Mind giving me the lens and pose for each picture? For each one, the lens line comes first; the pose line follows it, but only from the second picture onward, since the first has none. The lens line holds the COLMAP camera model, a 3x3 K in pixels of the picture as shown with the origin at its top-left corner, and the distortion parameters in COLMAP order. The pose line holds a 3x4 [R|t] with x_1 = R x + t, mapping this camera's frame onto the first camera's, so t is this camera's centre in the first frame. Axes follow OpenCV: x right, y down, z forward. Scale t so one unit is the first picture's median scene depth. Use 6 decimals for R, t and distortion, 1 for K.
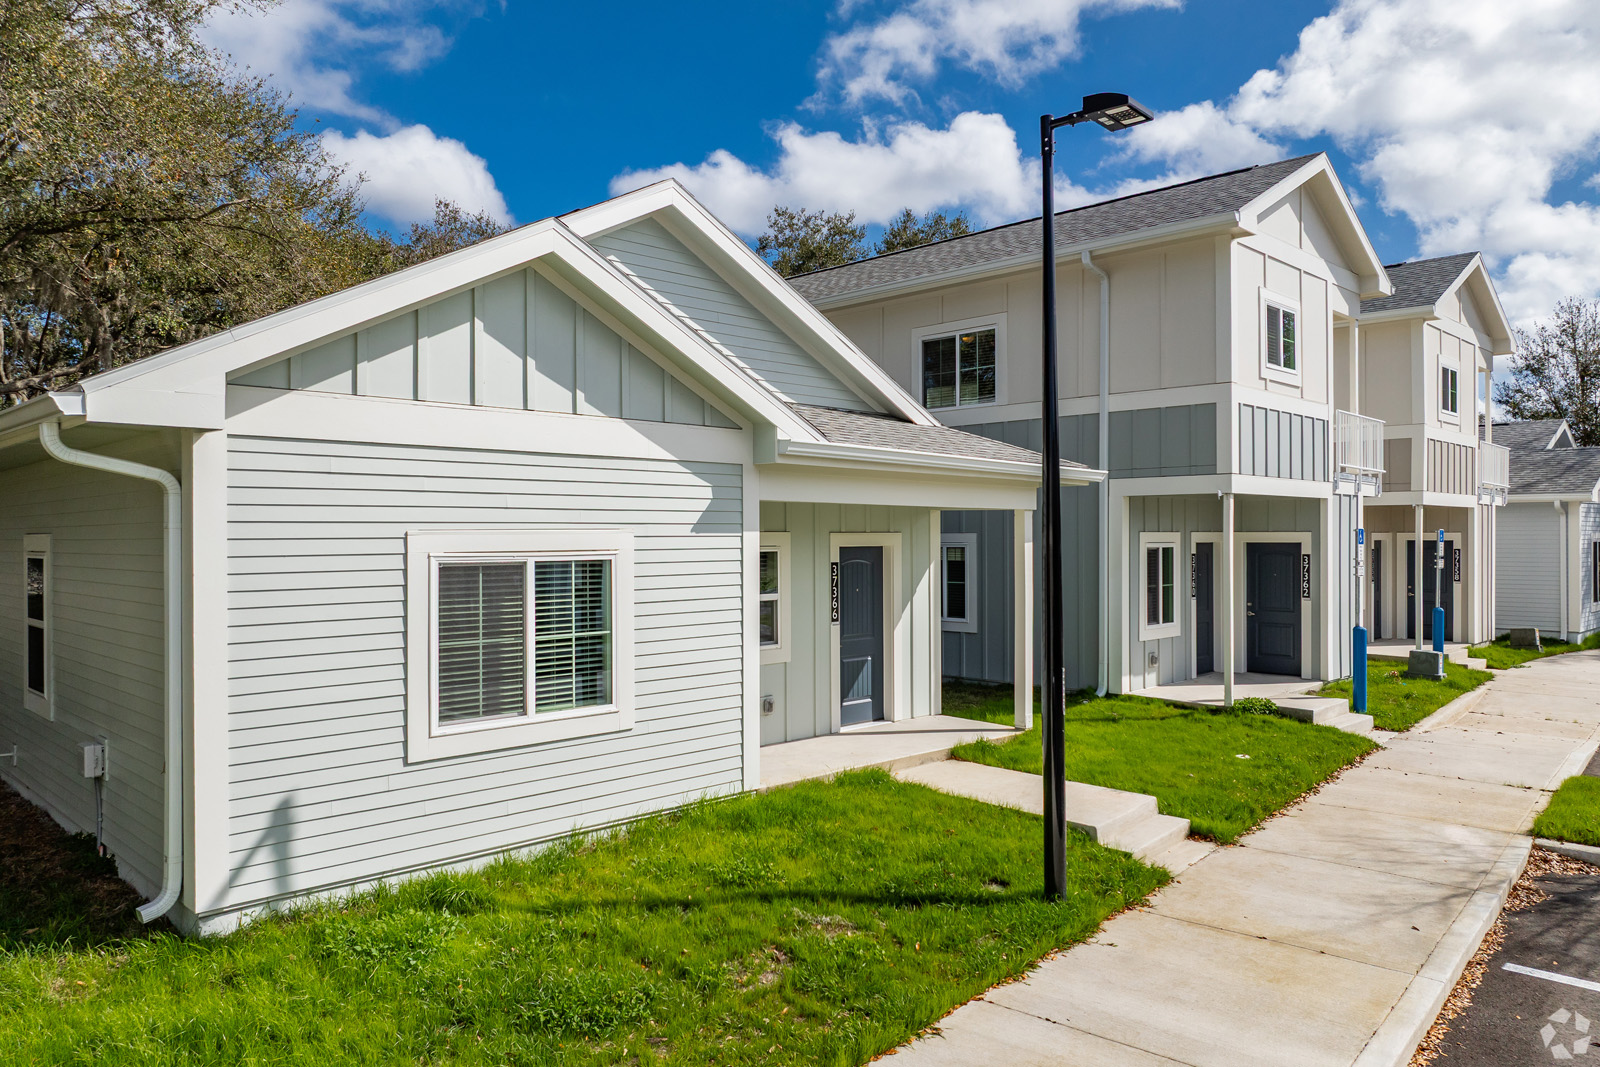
lens RADIAL K [[1115.2, 0, 801.3], [0, 1115.2, 550.2], [0, 0, 1]] dist [-0.001264, -0.000314]
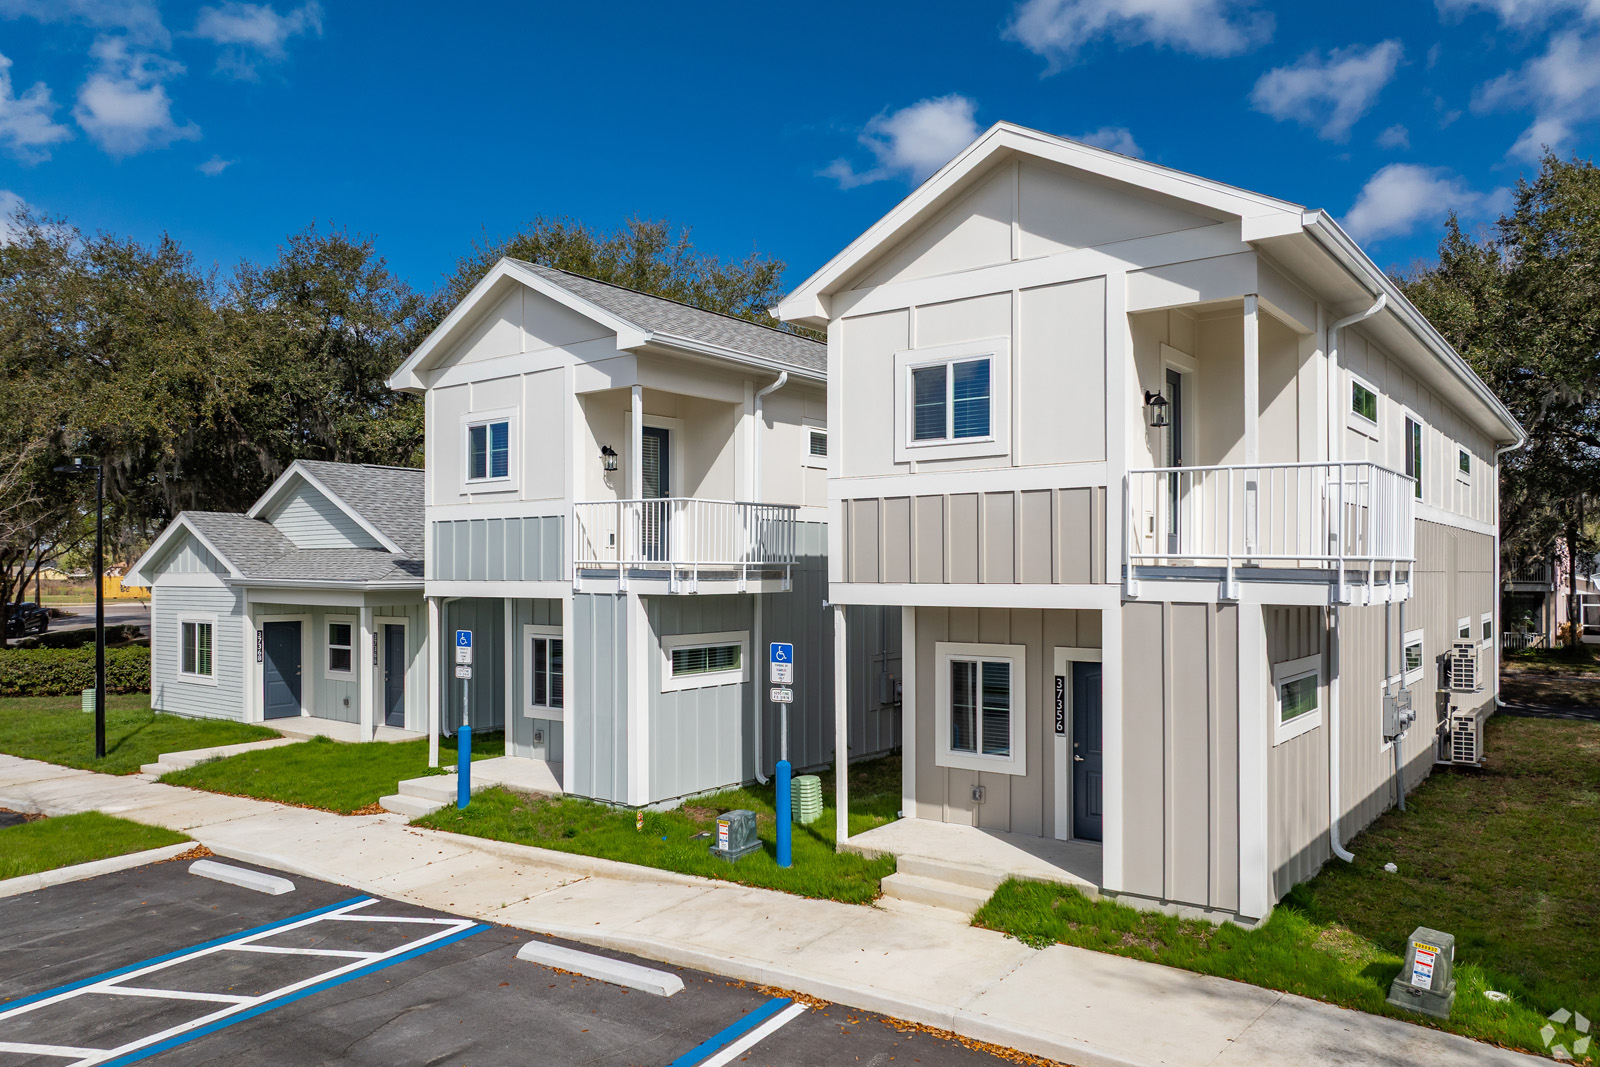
lens RADIAL K [[1115.2, 0, 801.3], [0, 1115.2, 550.2], [0, 0, 1]] dist [-0.001264, -0.000314]
pose [[0.125739, -0.002732, -0.992060, 1.597085], [0.000049, 0.999996, -0.002748, -0.095932], [0.992063, 0.000297, 0.125739, 1.213094]]
